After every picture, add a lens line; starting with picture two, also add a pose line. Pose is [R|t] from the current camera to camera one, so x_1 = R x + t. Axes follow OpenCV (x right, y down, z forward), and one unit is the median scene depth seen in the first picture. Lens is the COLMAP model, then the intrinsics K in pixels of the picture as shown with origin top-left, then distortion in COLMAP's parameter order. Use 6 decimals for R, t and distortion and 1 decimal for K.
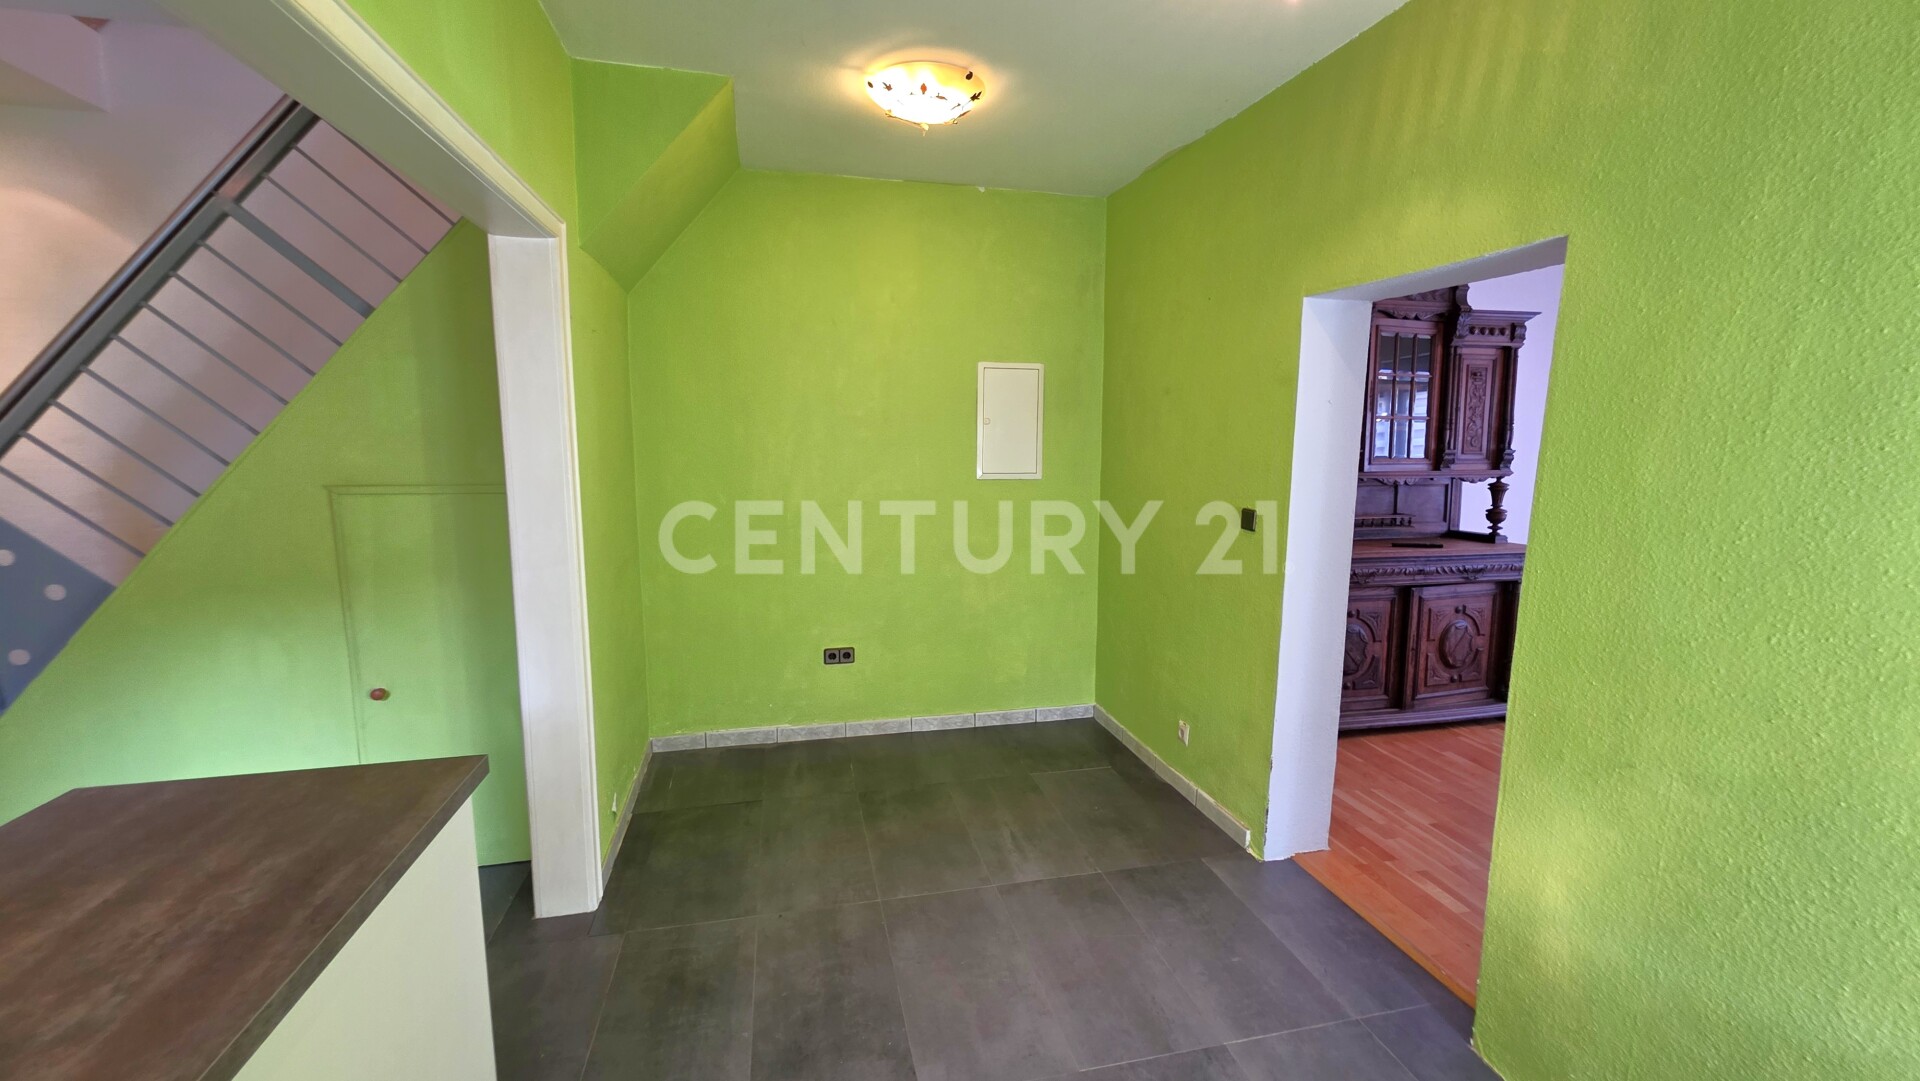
lens RADIAL K [[780.4, 0, 972.4], [0, 780.4, 539.7], [0, 0, 1]] dist [0.002411, 0.000107]
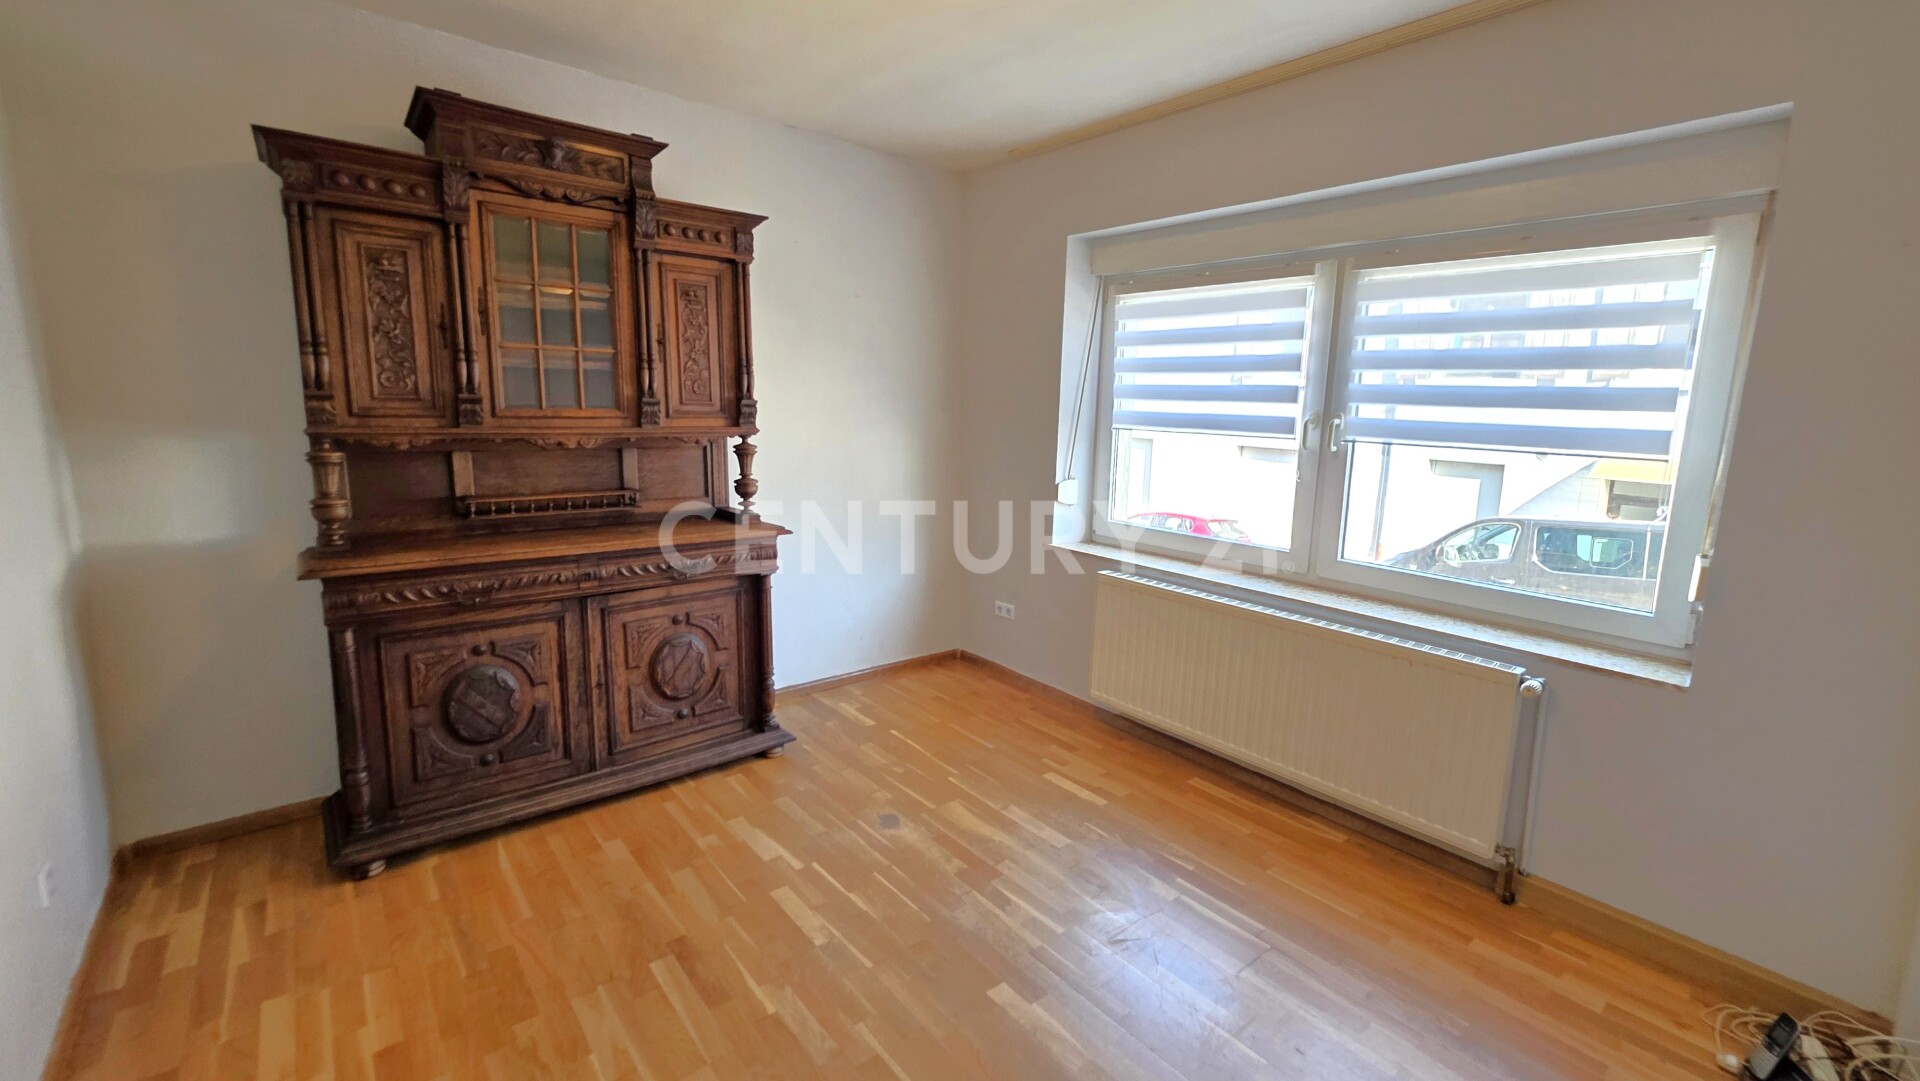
lens RADIAL K [[774.5, 0, 962.3], [0, 774.5, 525.4], [0, 0, 1]] dist [-0.001298, -0.000262]
pose [[0.901712, -0.055495, 0.428760, 0.558655], [0.040842, 0.998227, 0.043309, -0.018650], [-0.430403, -0.021541, 0.902380, 0.240768]]
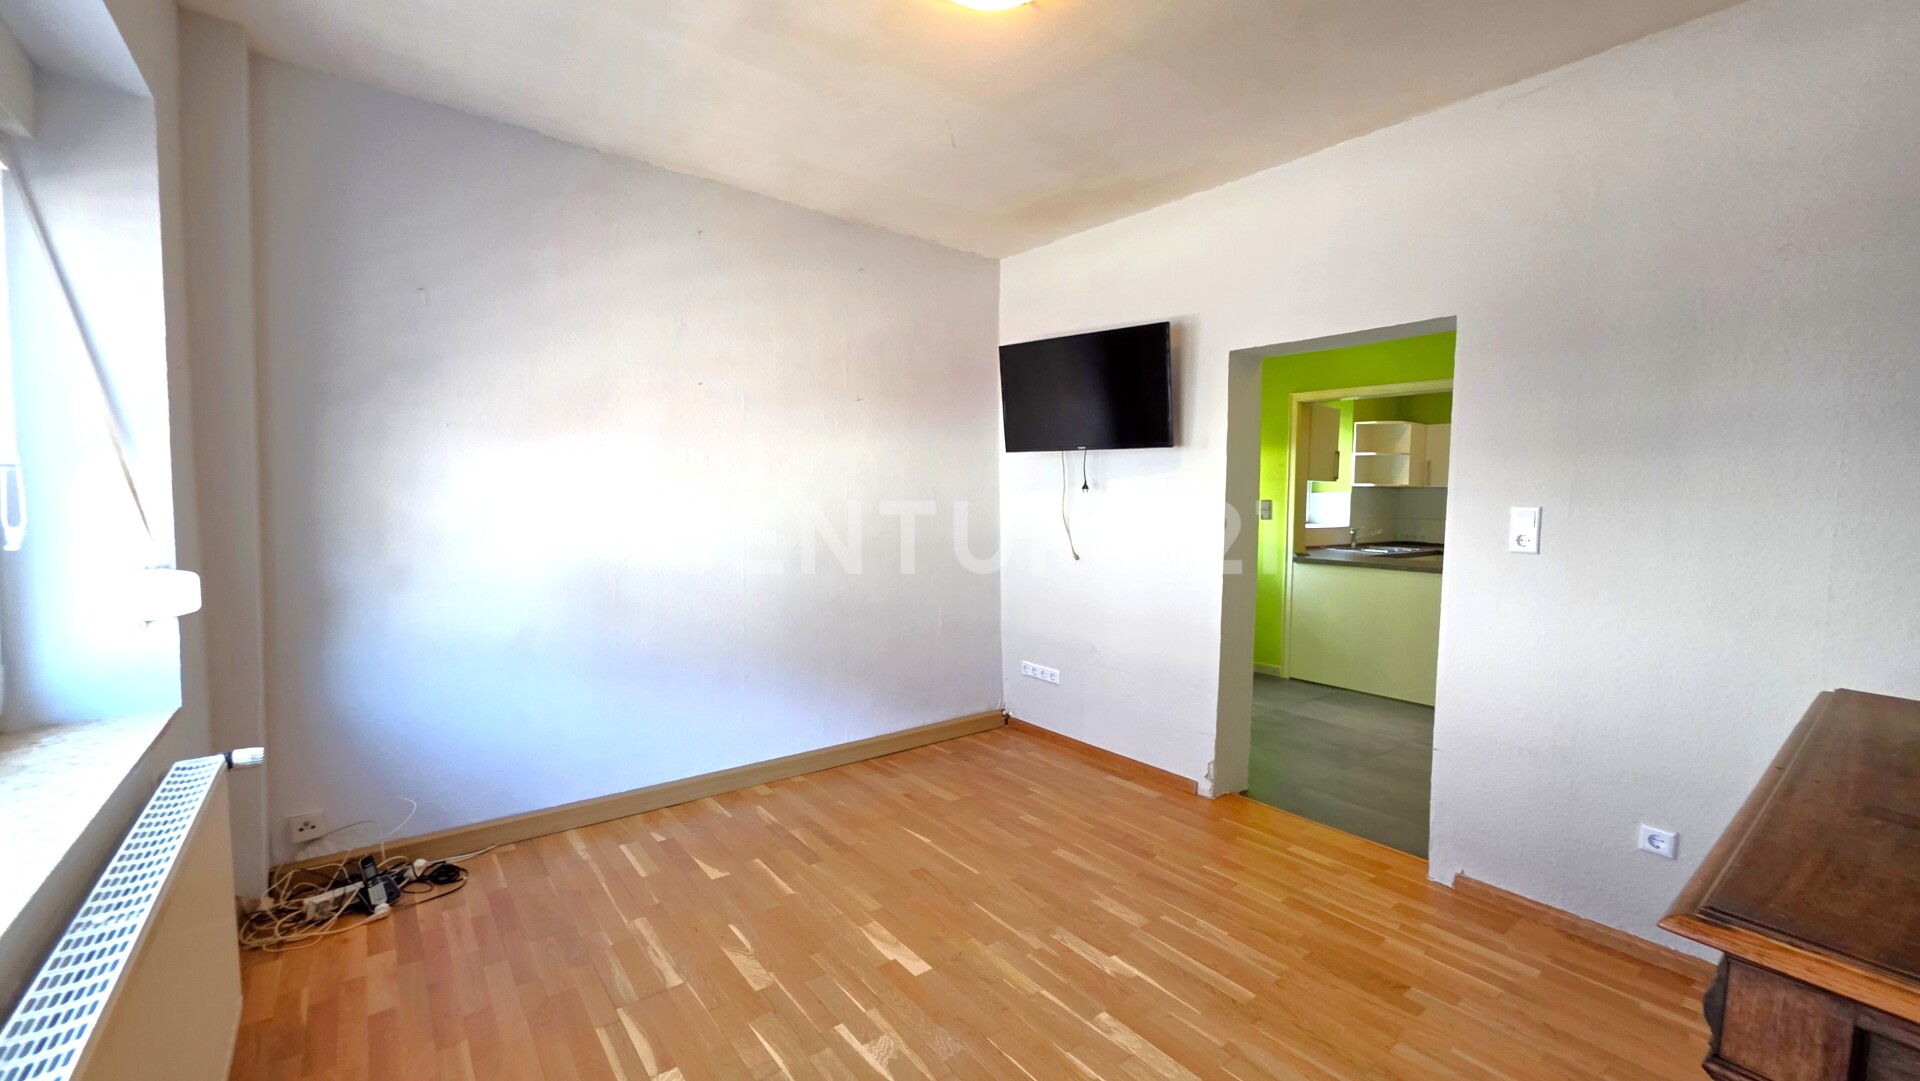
lens RADIAL K [[780.4, 0, 972.4], [0, 780.4, 539.7], [0, 0, 1]] dist [0.002411, 0.000107]
pose [[-0.908146, -0.002436, -0.418647, 0.955891], [-0.083454, 0.980968, 0.175323, -0.094410], [0.410252, 0.194156, -0.891065, 1.078659]]
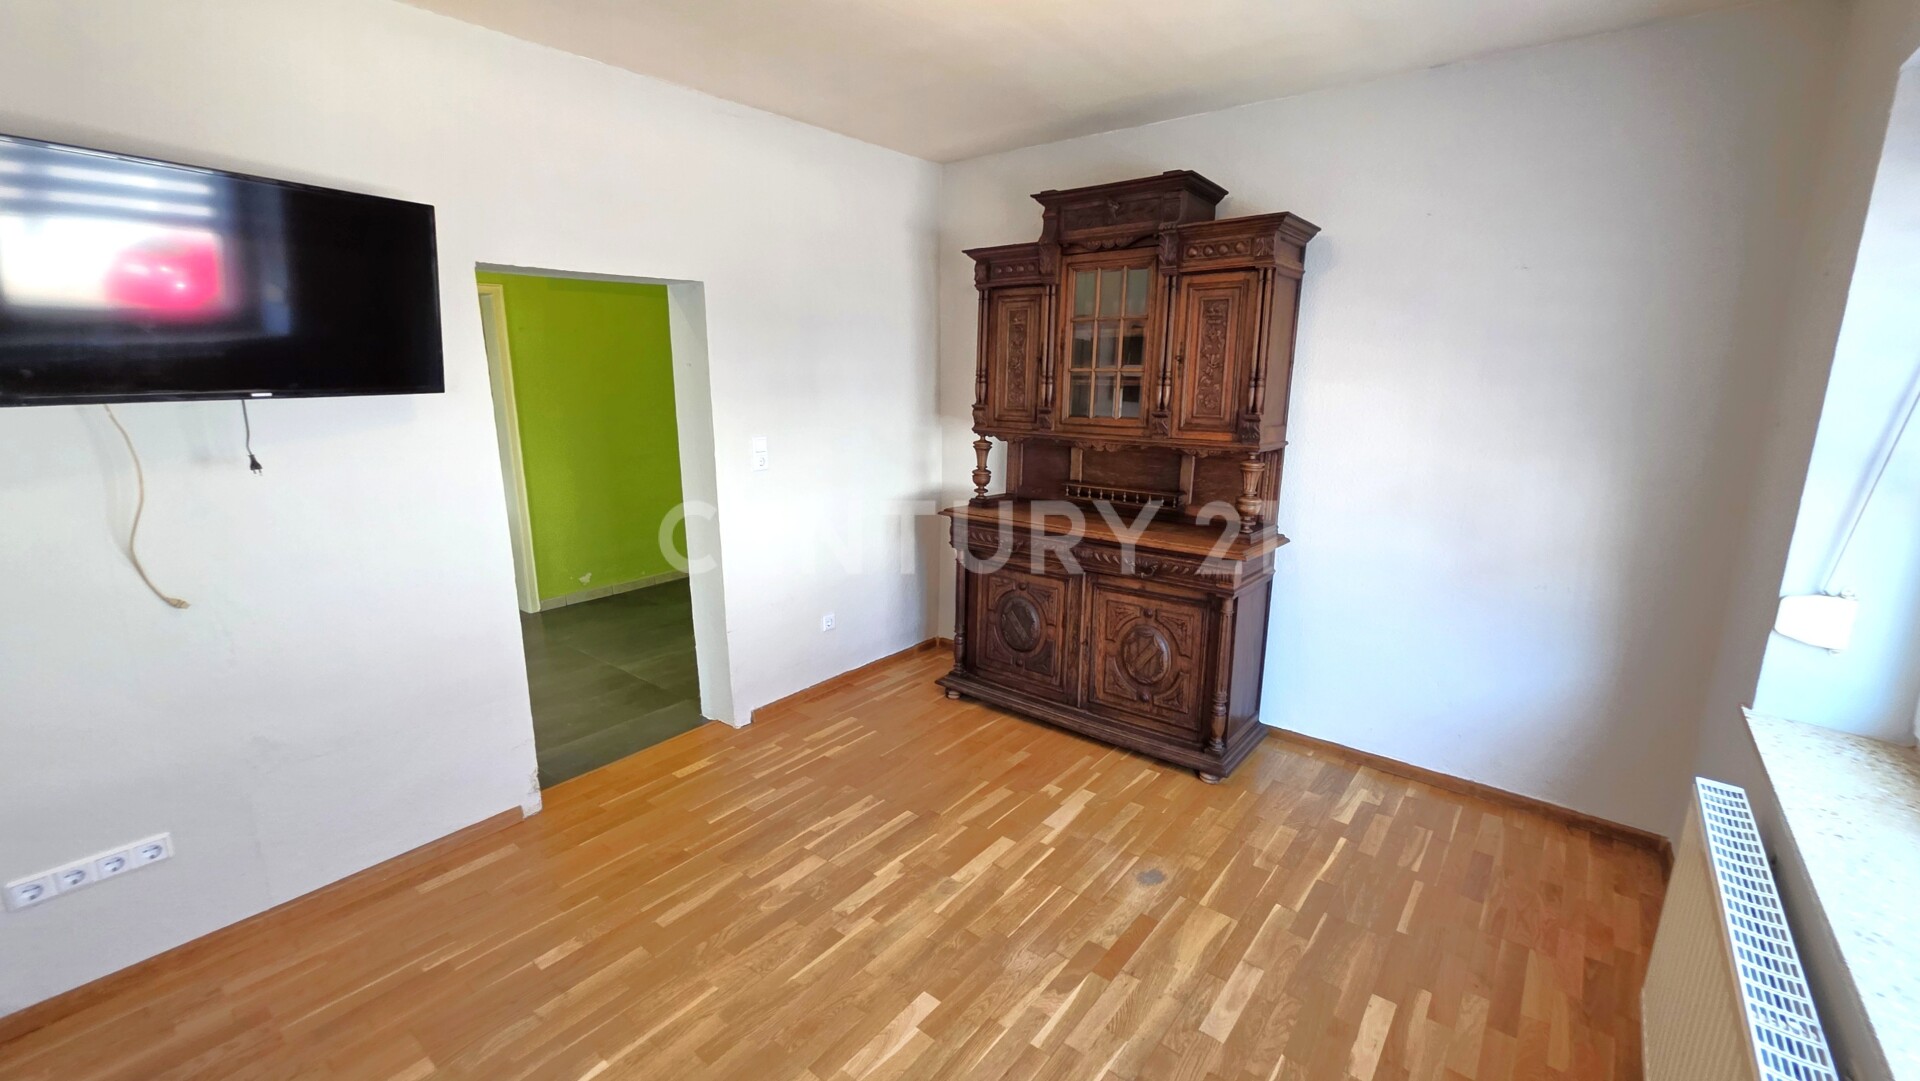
lens RADIAL K [[780.4, 0, 972.4], [0, 780.4, 539.7], [0, 0, 1]] dist [0.002411, 0.000107]
pose [[0.615356, 0.161683, -0.771489, 1.118003], [-0.100850, 0.986843, 0.126375, -0.067972], [0.781771, 0.000038, 0.623565, 0.363055]]
